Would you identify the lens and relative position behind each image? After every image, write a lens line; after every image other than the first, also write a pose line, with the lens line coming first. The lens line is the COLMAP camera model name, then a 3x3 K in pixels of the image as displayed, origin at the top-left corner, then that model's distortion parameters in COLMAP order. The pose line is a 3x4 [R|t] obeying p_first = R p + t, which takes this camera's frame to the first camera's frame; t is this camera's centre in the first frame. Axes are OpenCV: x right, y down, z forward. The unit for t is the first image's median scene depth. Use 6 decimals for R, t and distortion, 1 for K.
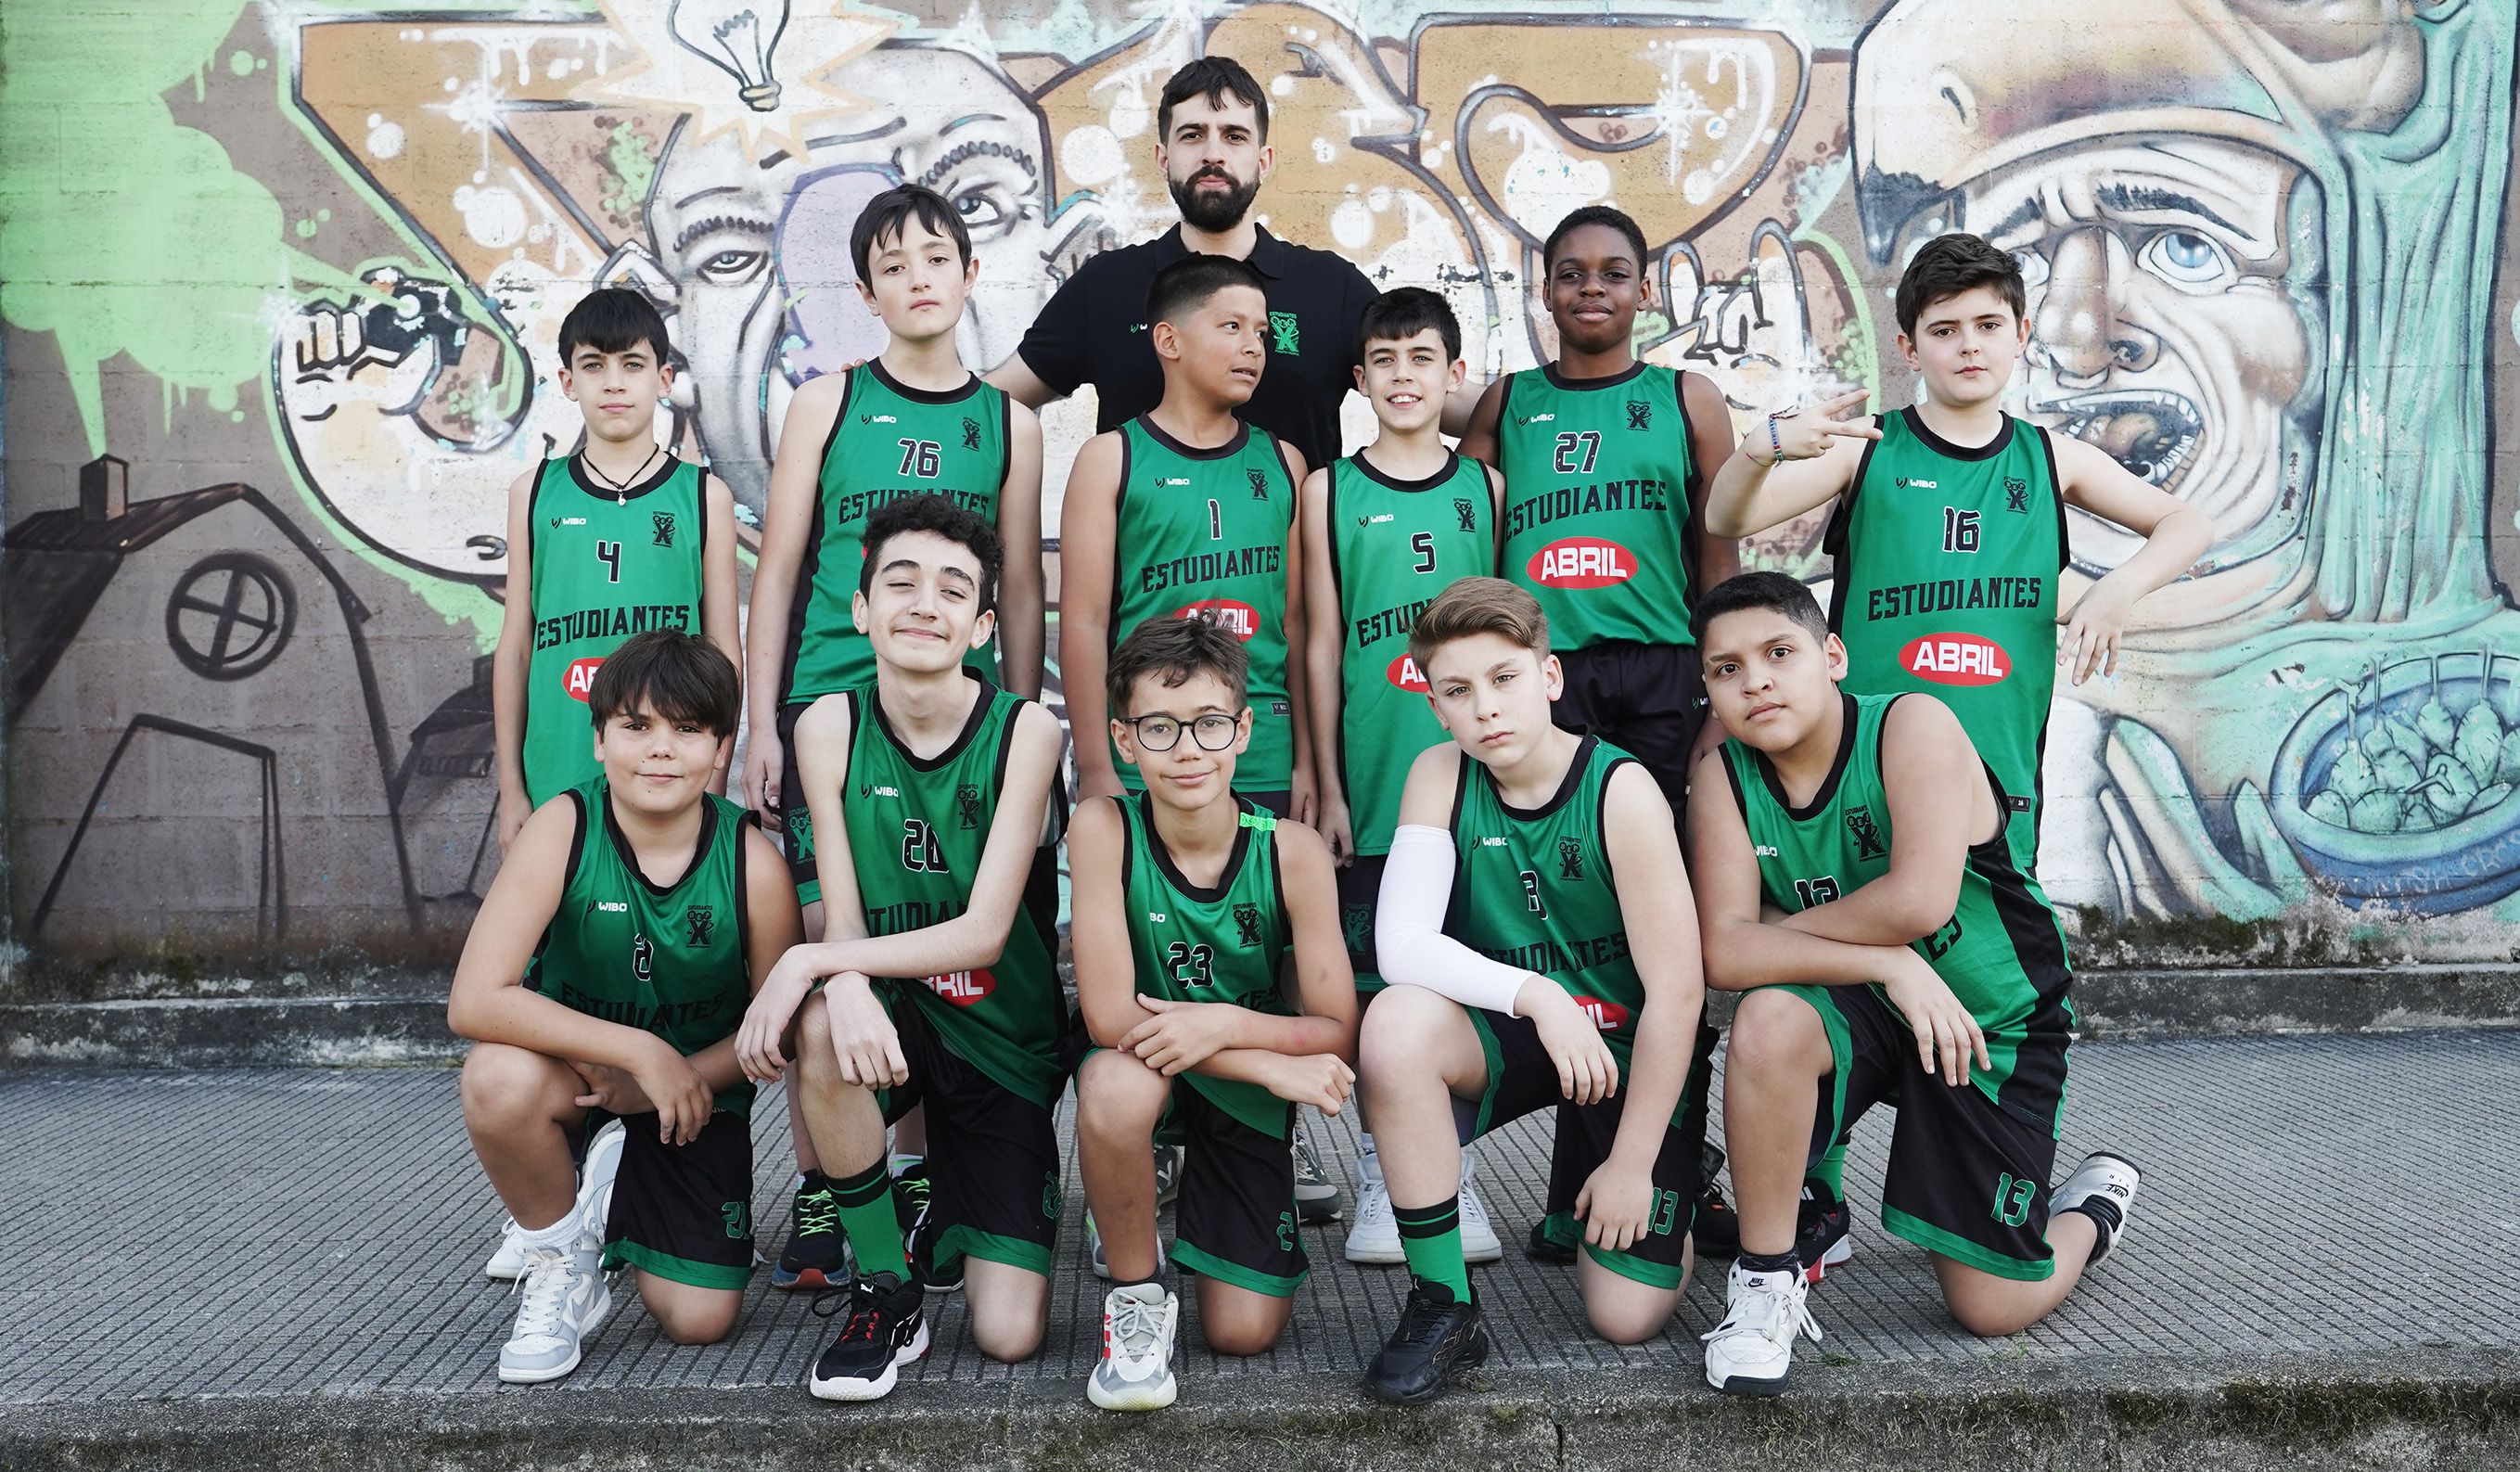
lens RADIAL K [[2602.4, 0, 1275.1], [0, 2602.4, 735.1], [0, 0, 1]] dist [0.001157, -0.002638]
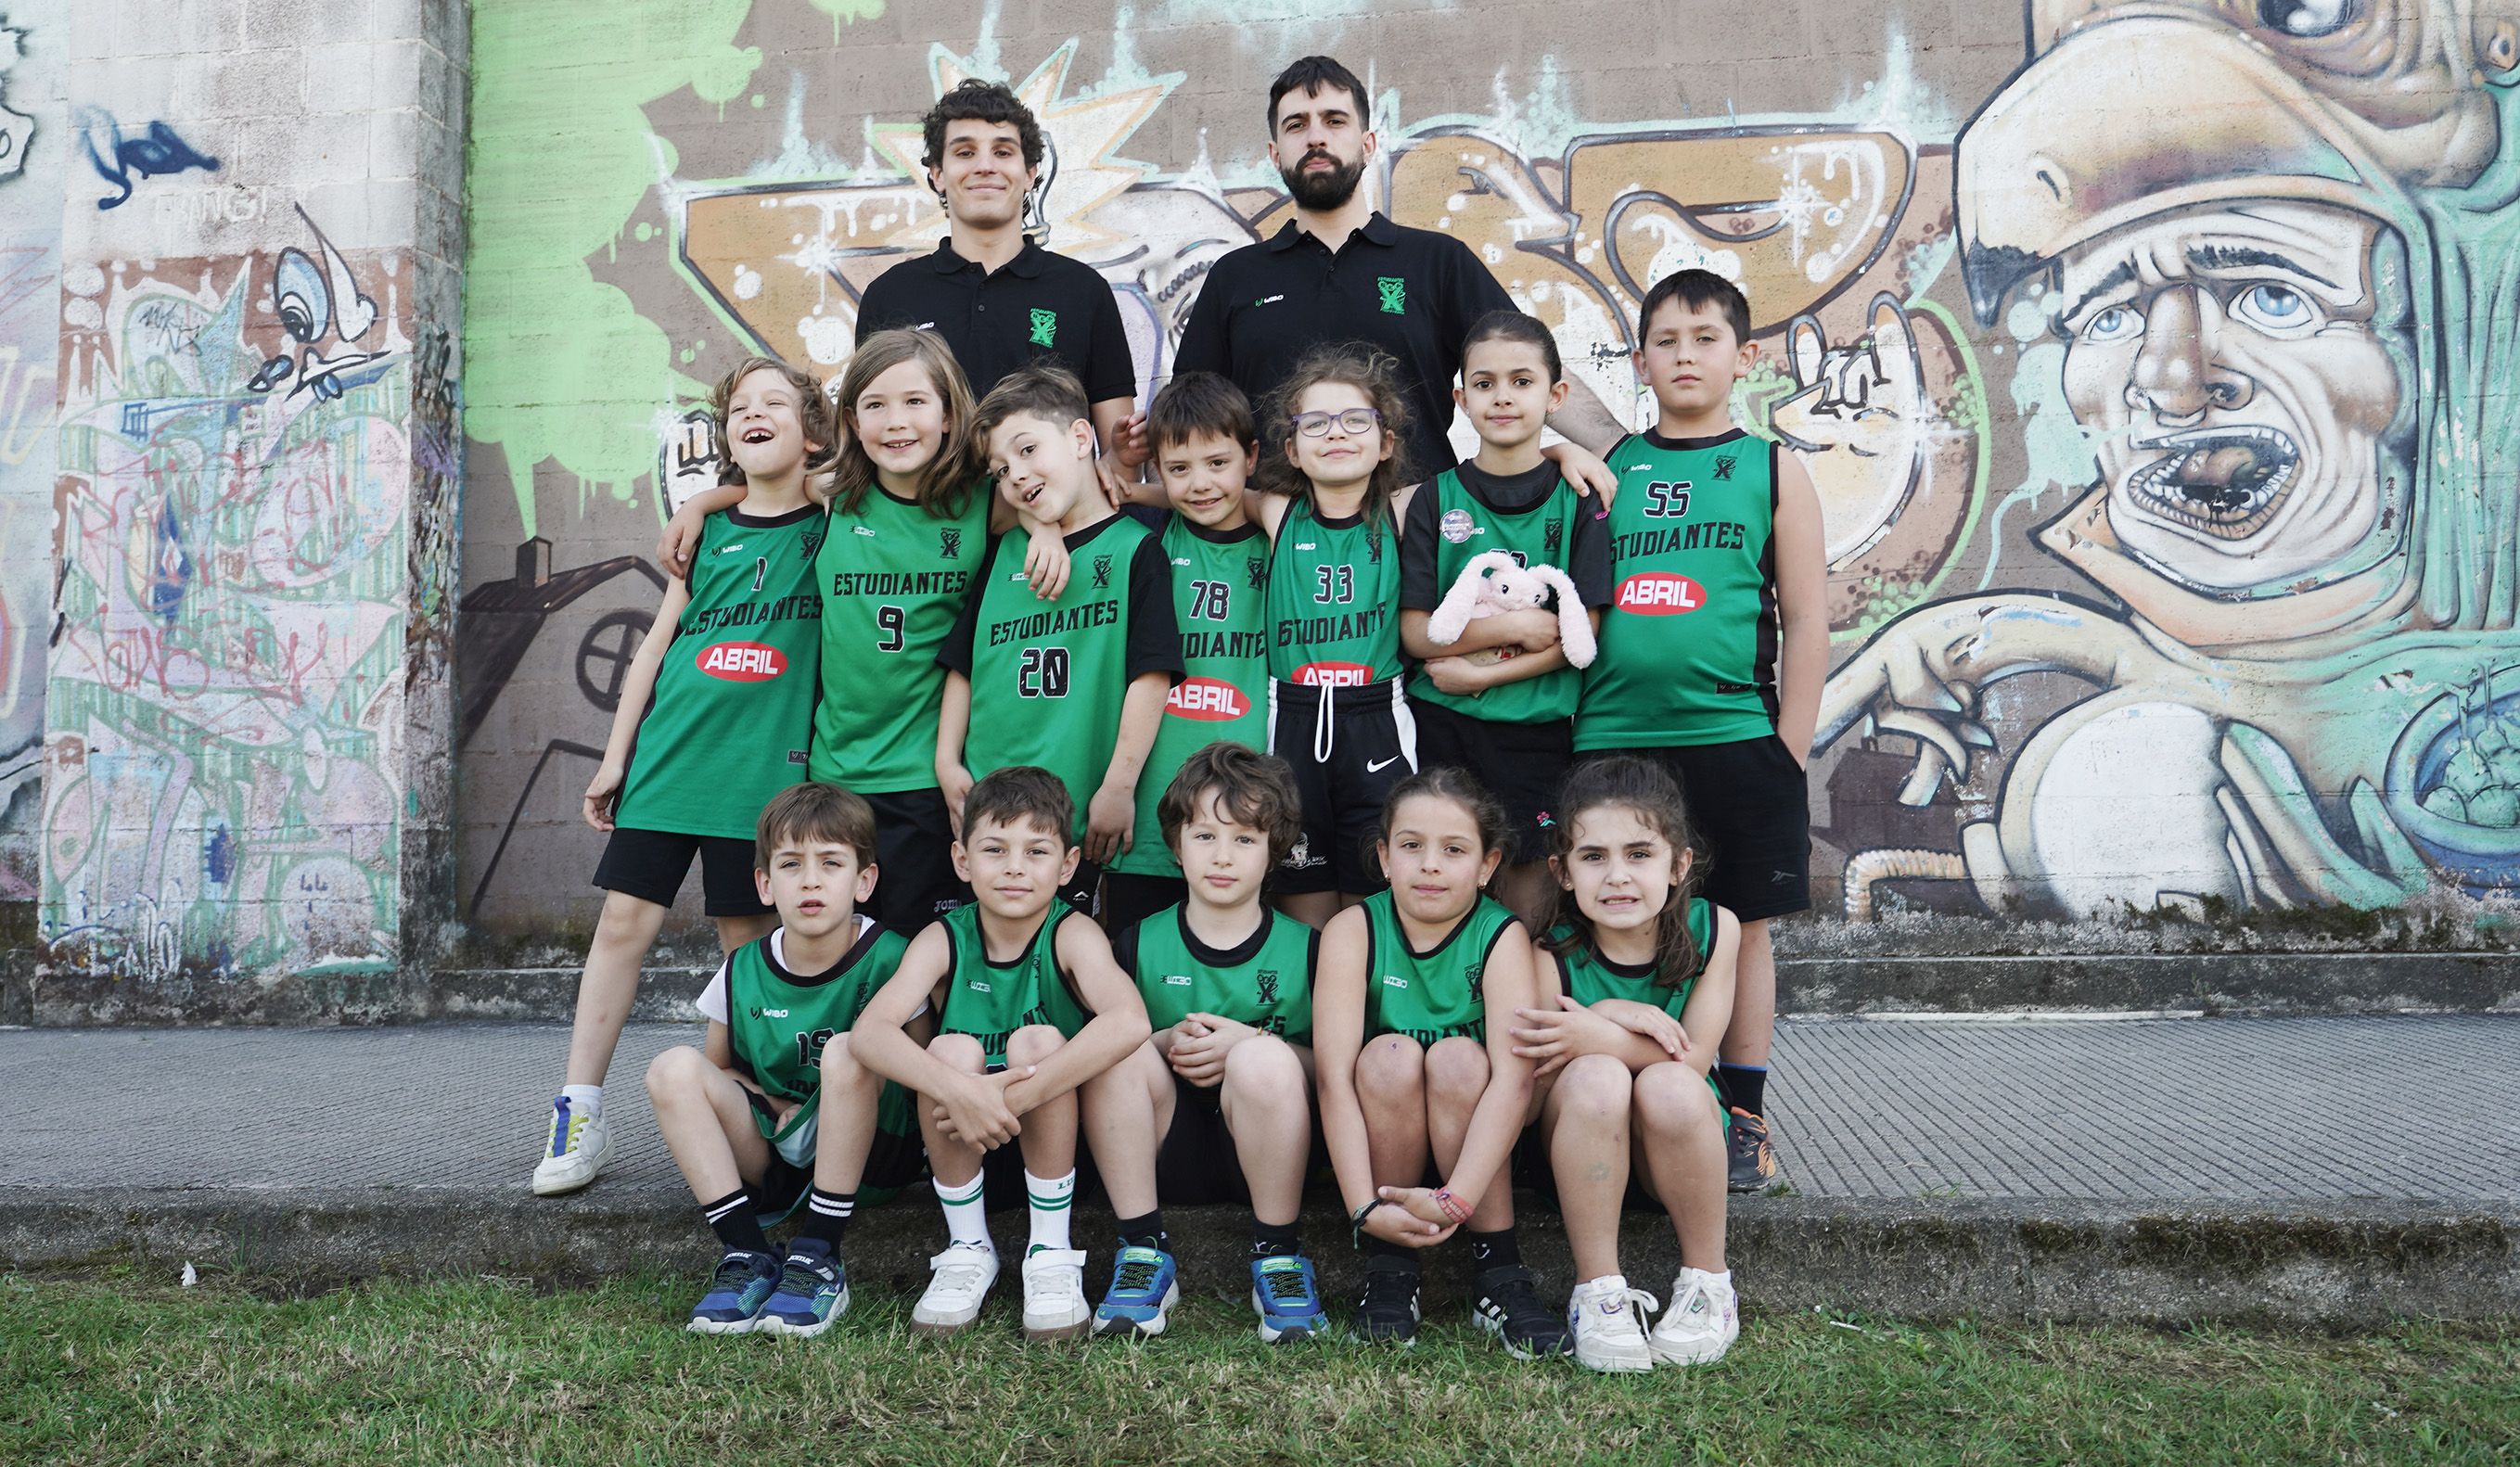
lens RADIAL K [[2223.5, 0, 1257.9], [0, 2223.5, 635.3], [0, 0, 1]] dist [-0.004322, 0.008626]
pose [[0.982157, -0.023171, -0.186631, 0.099629], [0.003057, 0.994216, -0.107352, 0.057690], [0.188040, 0.104866, 0.976547, 0.006617]]
